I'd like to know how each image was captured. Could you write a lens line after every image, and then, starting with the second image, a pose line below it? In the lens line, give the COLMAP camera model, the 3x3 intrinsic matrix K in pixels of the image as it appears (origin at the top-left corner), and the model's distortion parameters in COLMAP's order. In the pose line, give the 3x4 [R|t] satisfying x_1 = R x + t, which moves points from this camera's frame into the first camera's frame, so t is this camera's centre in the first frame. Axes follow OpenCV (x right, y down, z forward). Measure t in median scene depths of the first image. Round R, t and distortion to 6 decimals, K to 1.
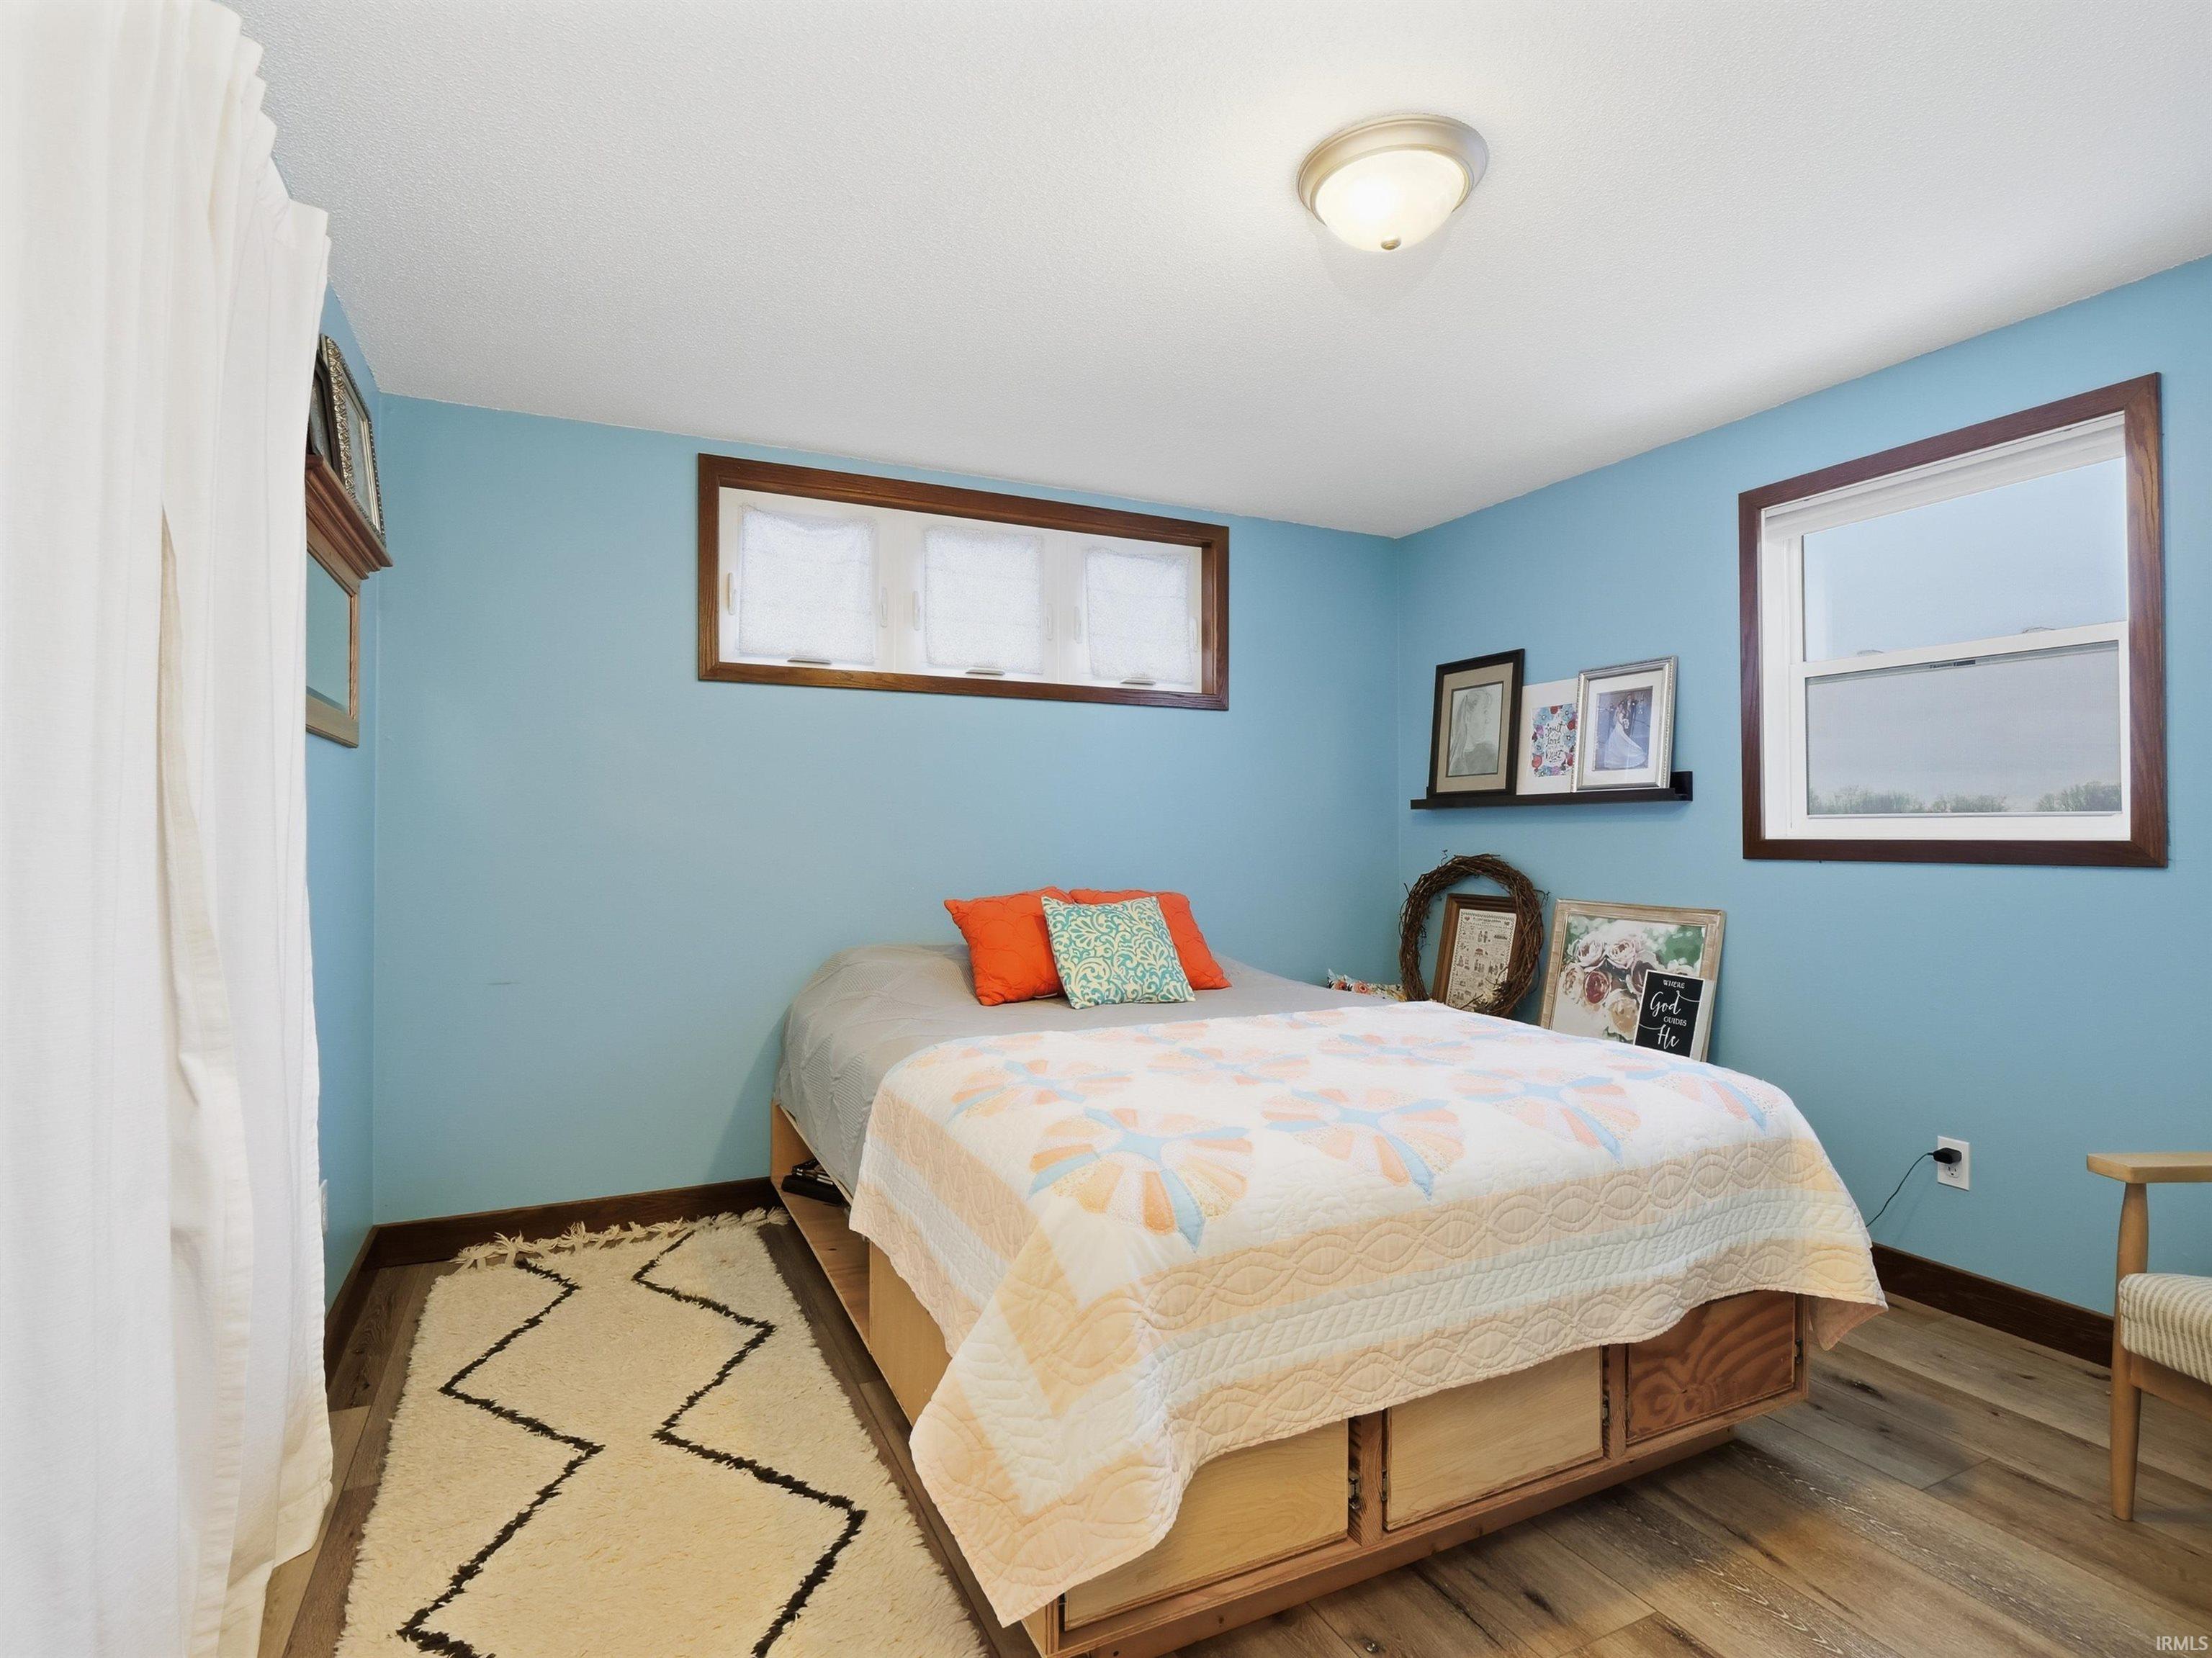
lens RADIAL K [[1088.3, 0, 1101.9], [0, 1088.3, 841.3], [0, 0, 1]] dist [-0.007696, -0.001040]
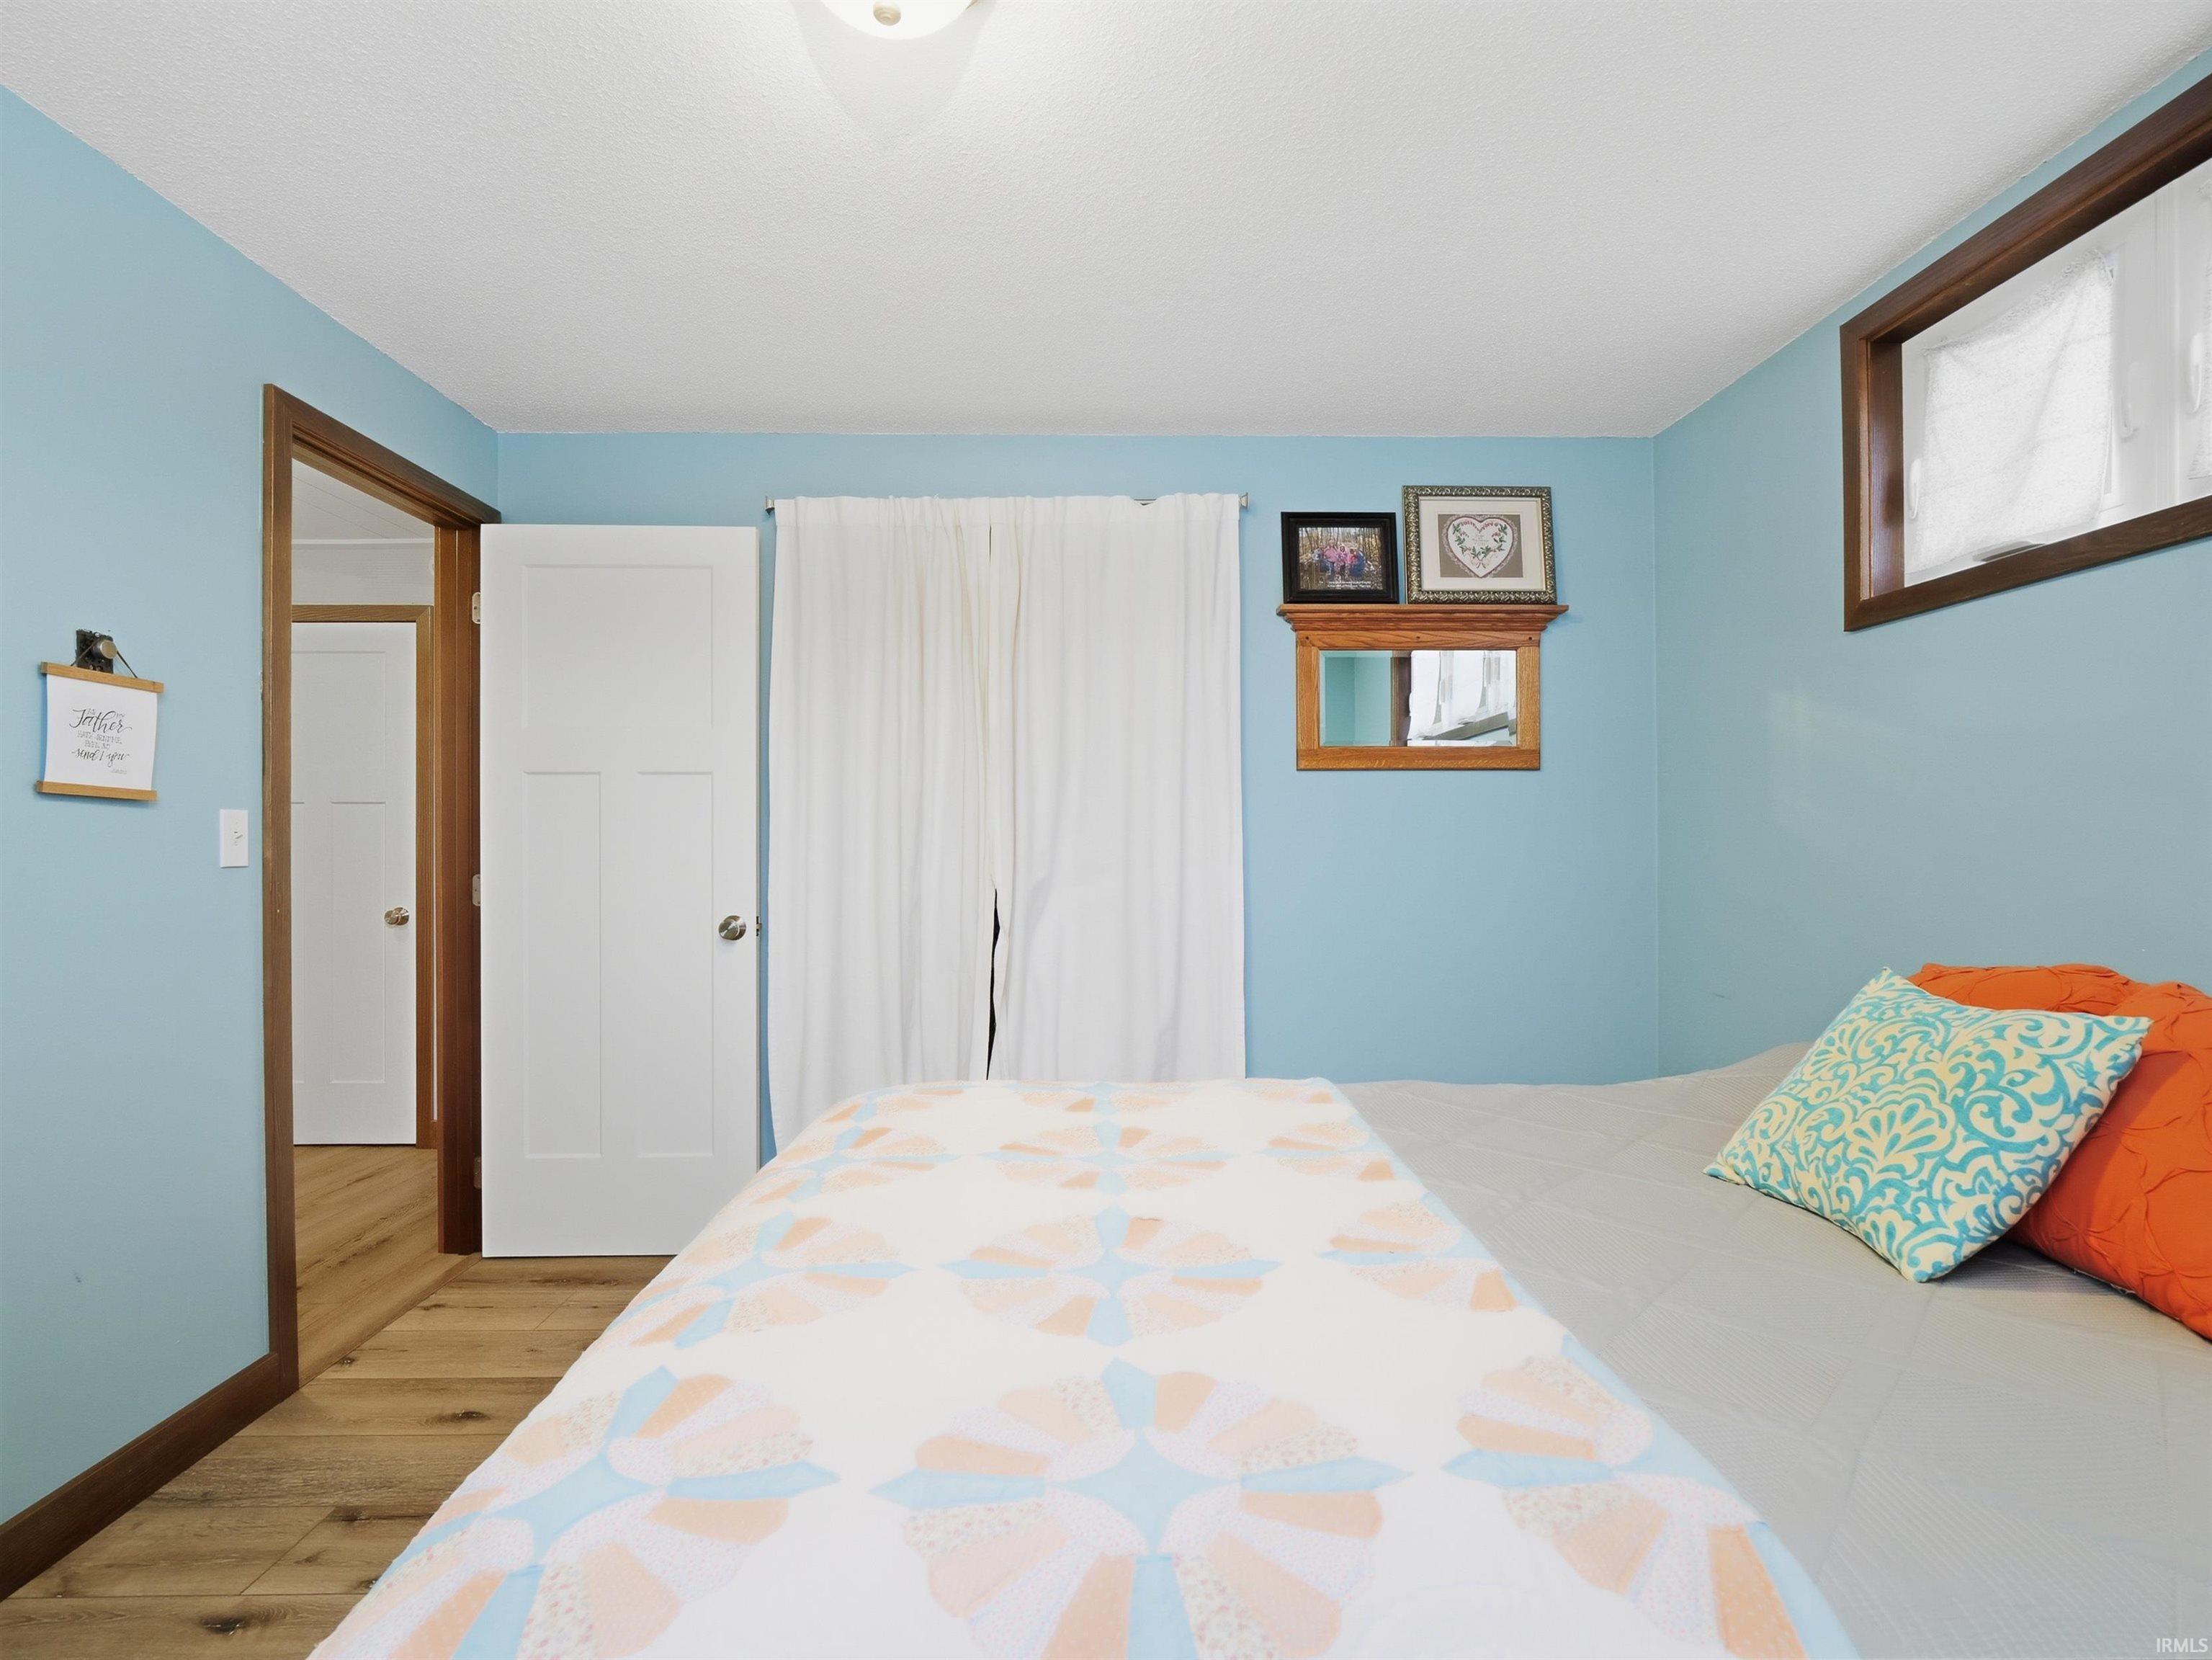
lens RADIAL K [[1088.5, 0, 1101.9], [0, 1088.5, 842.3], [0, 0, 1]] dist [-0.007696, -0.001040]
pose [[-0.416670, 0.003941, -0.909049, 0.513377], [0.002090, 0.999992, 0.003377, -0.007932], [0.909055, -0.000493, -0.416675, 0.846724]]
